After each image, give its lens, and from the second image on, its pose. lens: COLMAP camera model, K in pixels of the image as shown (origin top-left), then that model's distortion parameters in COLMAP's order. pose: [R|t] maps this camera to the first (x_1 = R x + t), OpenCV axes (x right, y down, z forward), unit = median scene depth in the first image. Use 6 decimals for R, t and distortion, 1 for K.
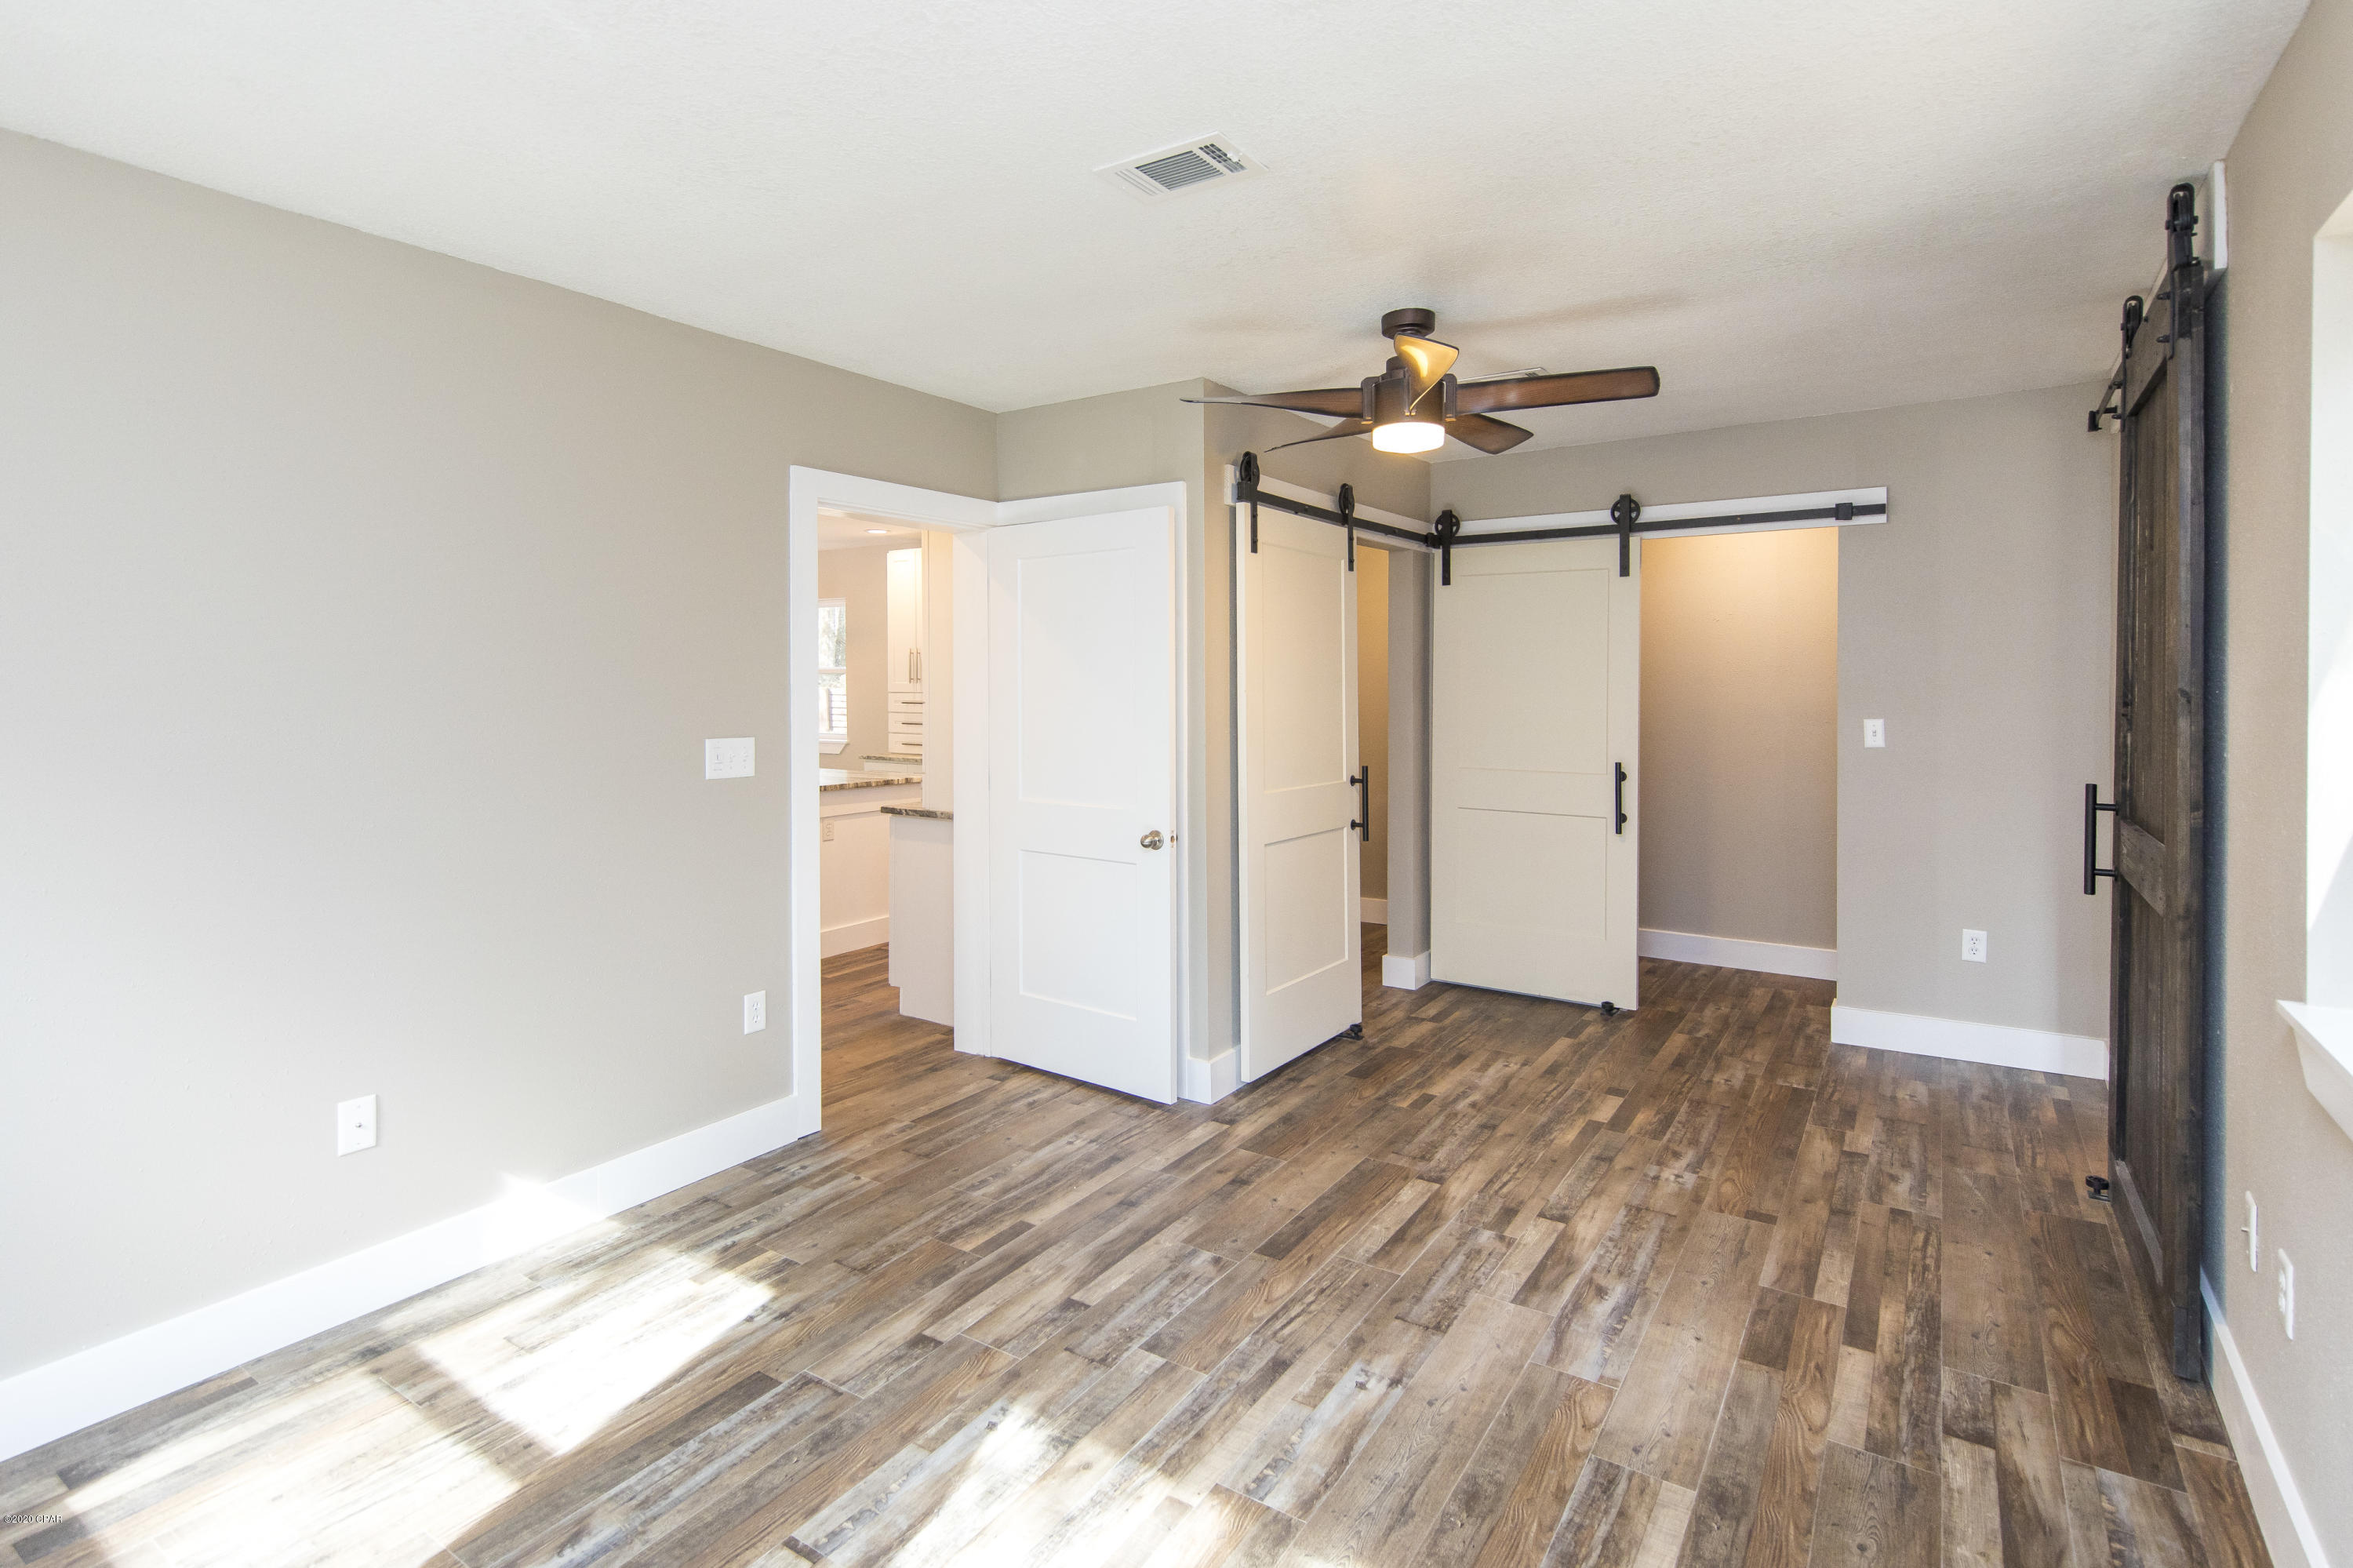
lens RADIAL K [[1170.3, 0, 1181.9], [0, 1170.3, 701.5], [0, 0, 1]] dist [0.007389, -0.001387]
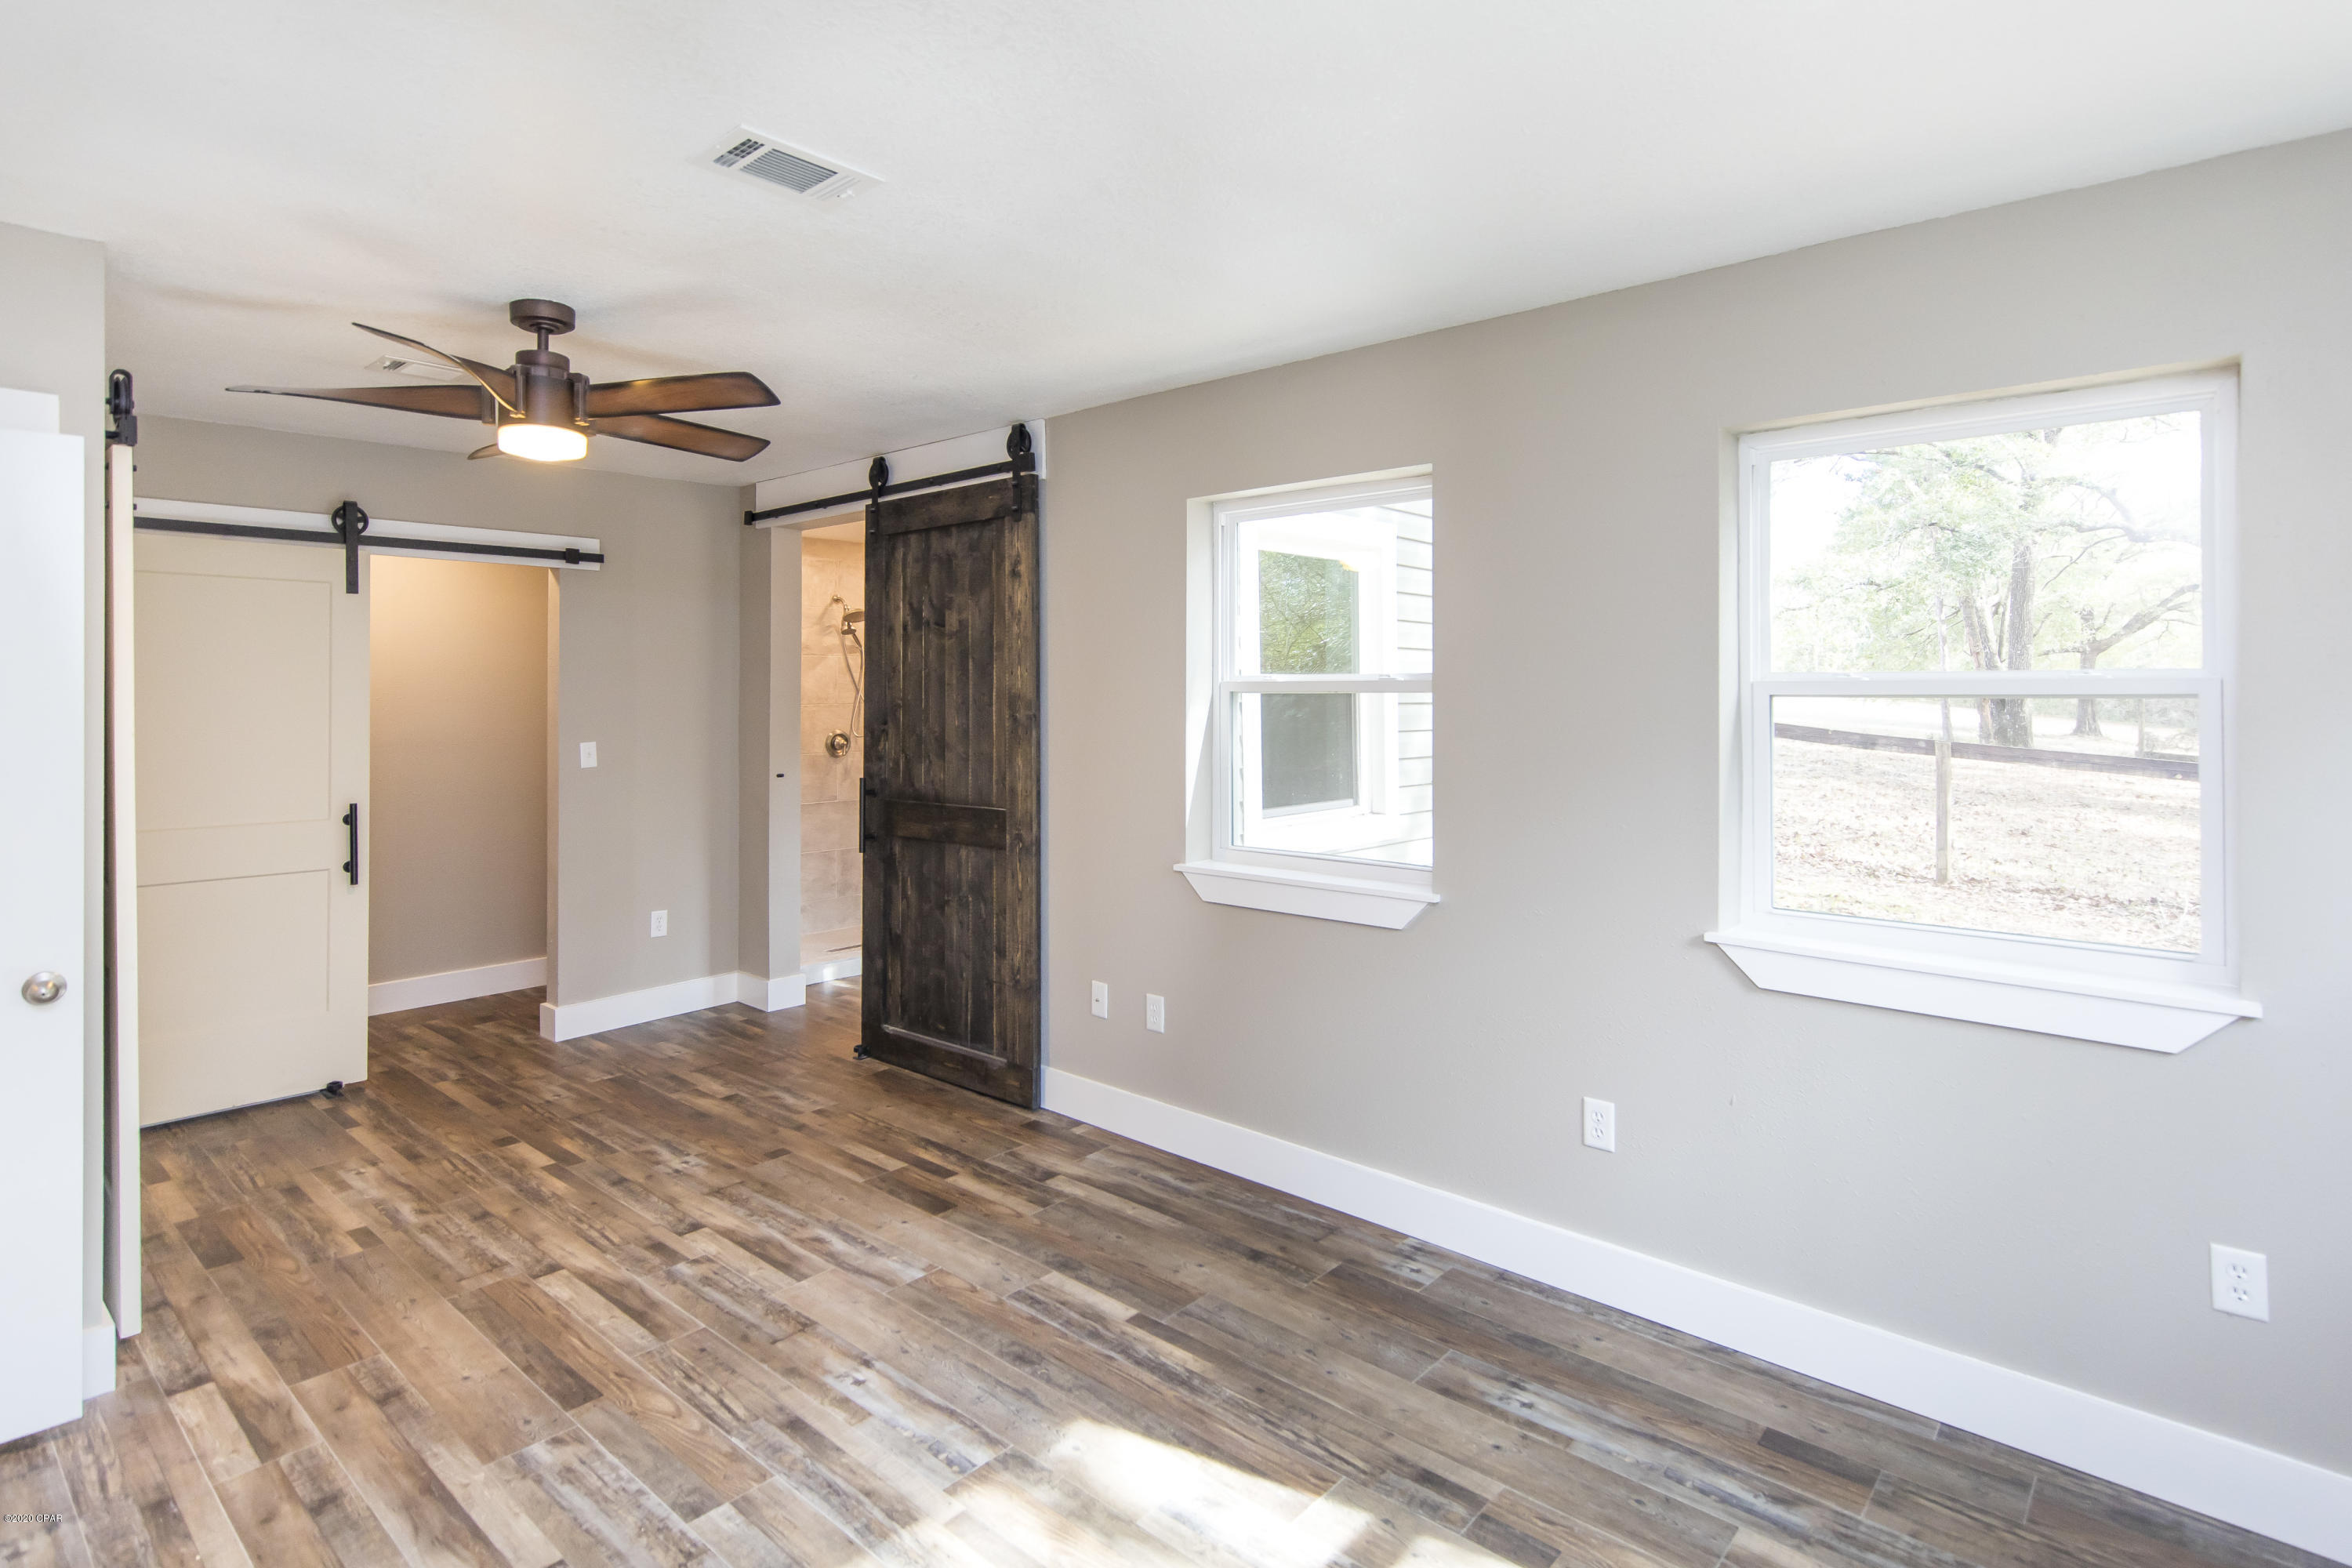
lens RADIAL K [[1169.7, 0, 1142.1], [0, 1169.7, 711.0], [0, 0, 1]] dist [0.007389, -0.001387]
pose [[0.159133, -0.012873, 0.987173, -0.666137], [0.020792, 0.999737, 0.009685, -0.023137], [-0.987038, 0.018984, 0.159359, 0.445514]]
